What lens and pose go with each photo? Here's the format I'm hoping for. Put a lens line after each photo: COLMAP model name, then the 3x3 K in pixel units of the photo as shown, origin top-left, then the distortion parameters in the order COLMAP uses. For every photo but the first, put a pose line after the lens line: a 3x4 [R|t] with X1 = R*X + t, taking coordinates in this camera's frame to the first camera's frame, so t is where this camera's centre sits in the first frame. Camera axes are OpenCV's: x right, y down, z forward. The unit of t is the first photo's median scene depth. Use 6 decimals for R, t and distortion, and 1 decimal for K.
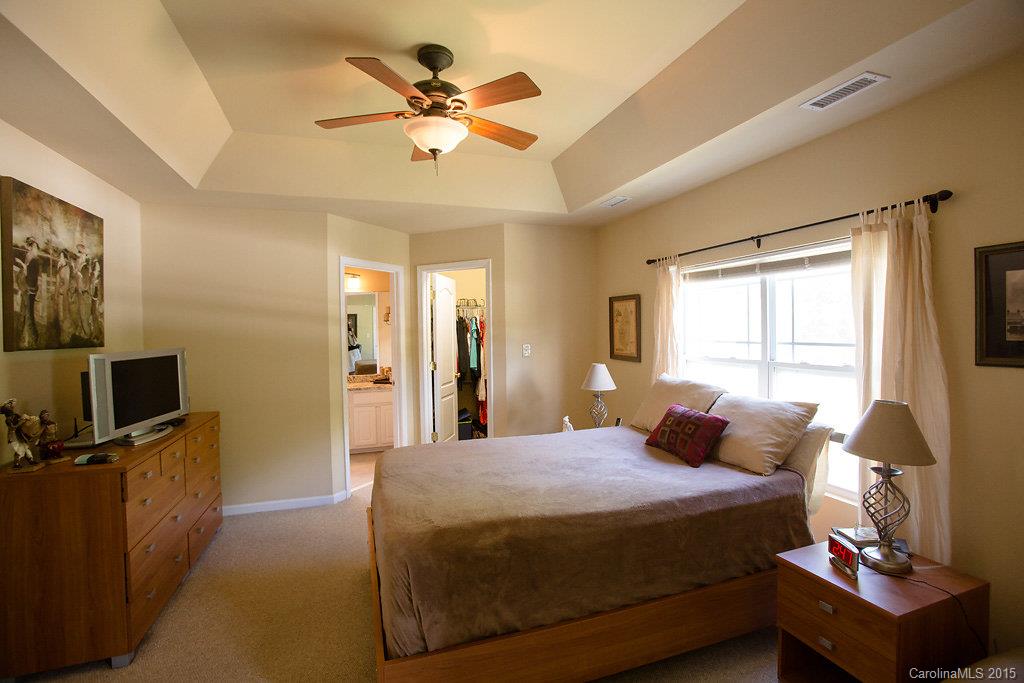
lens RADIAL K [[474.2, 0, 513.7], [0, 474.2, 339.2], [0, 0, 1]] dist [-0.042946, 0.002521]
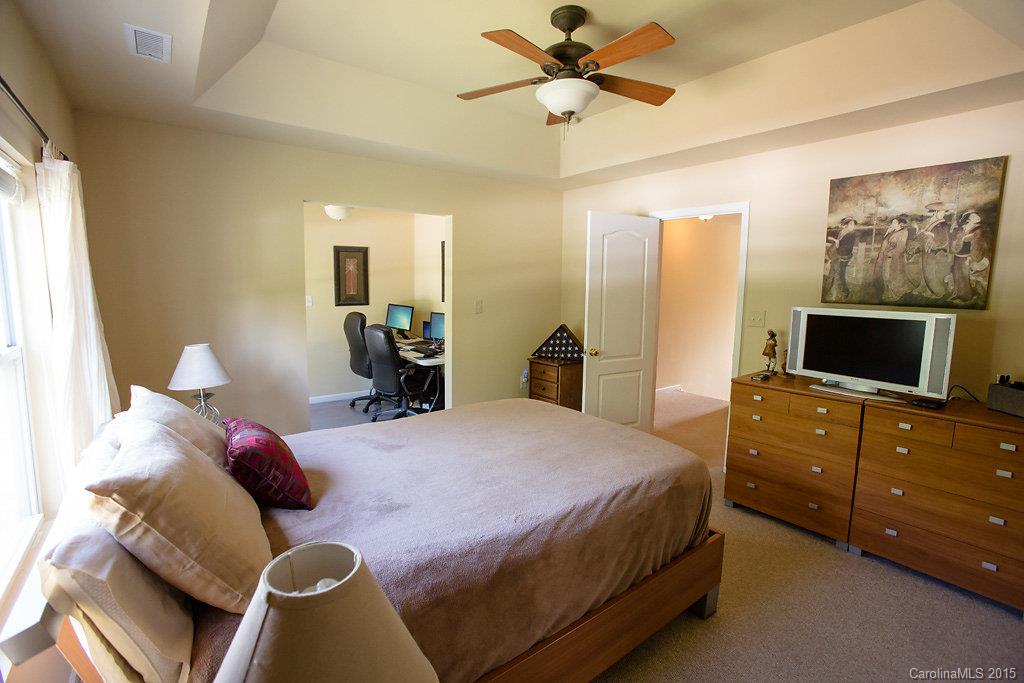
lens RADIAL K [[474.2, 0, 511.7], [0, 474.2, 343.2], [0, 0, 1]] dist [-0.042946, 0.002521]
pose [[-0.952653, 0.037352, -0.301756, 0.259722], [-0.005890, 0.989973, 0.141135, -0.044347], [0.304002, 0.136230, -0.942881, 1.871721]]
